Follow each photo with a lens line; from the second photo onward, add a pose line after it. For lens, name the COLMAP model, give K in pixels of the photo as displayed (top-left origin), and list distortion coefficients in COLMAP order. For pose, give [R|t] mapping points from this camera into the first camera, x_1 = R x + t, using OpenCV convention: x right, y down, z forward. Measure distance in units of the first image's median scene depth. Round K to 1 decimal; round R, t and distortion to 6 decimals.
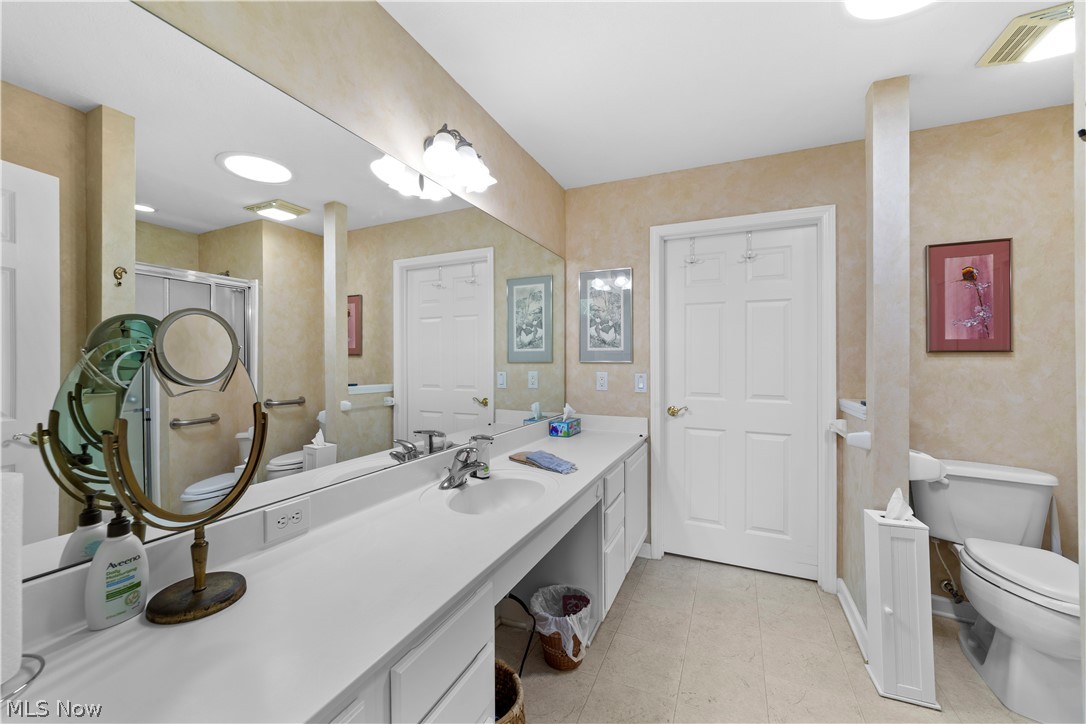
lens RADIAL K [[419.7, 0, 541.0], [0, 419.7, 353.6], [0, 0, 1]] dist [-0.000790, 0.000010]
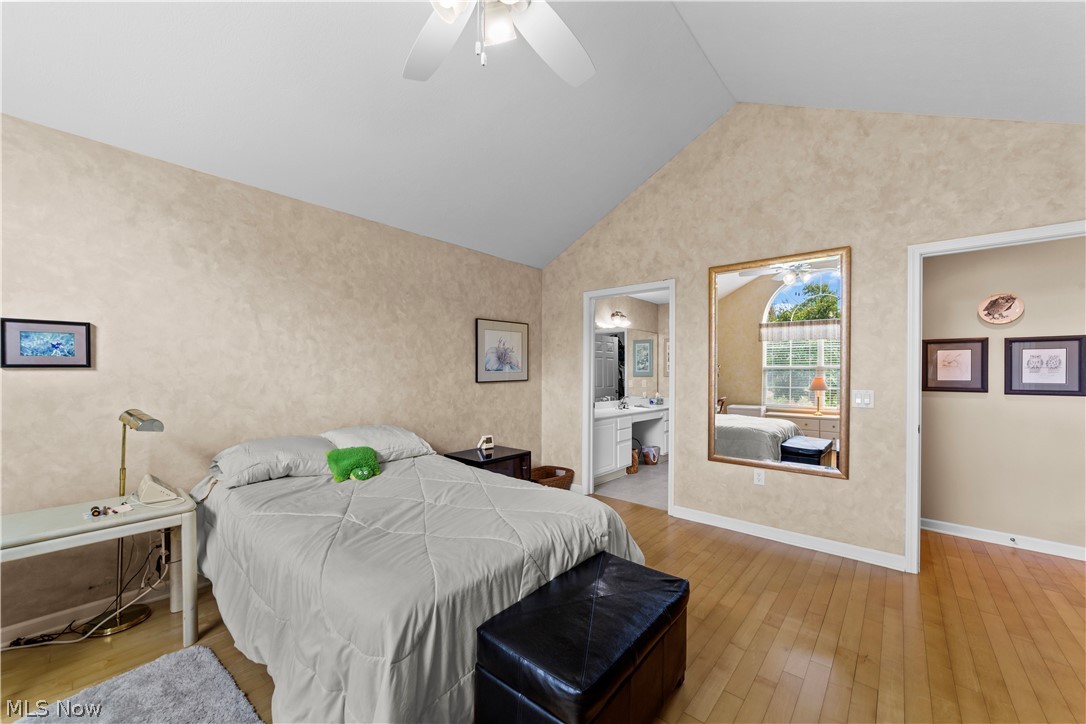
lens RADIAL K [[419.7, 0, 543.6], [0, 419.7, 368.8], [0, 0, 1]] dist [-0.000790, 0.000010]
pose [[0.961329, 0.005262, -0.275352, 0.092102], [-0.009022, 0.999883, -0.012390, 0.013568], [0.275255, 0.014395, 0.961264, -1.509480]]
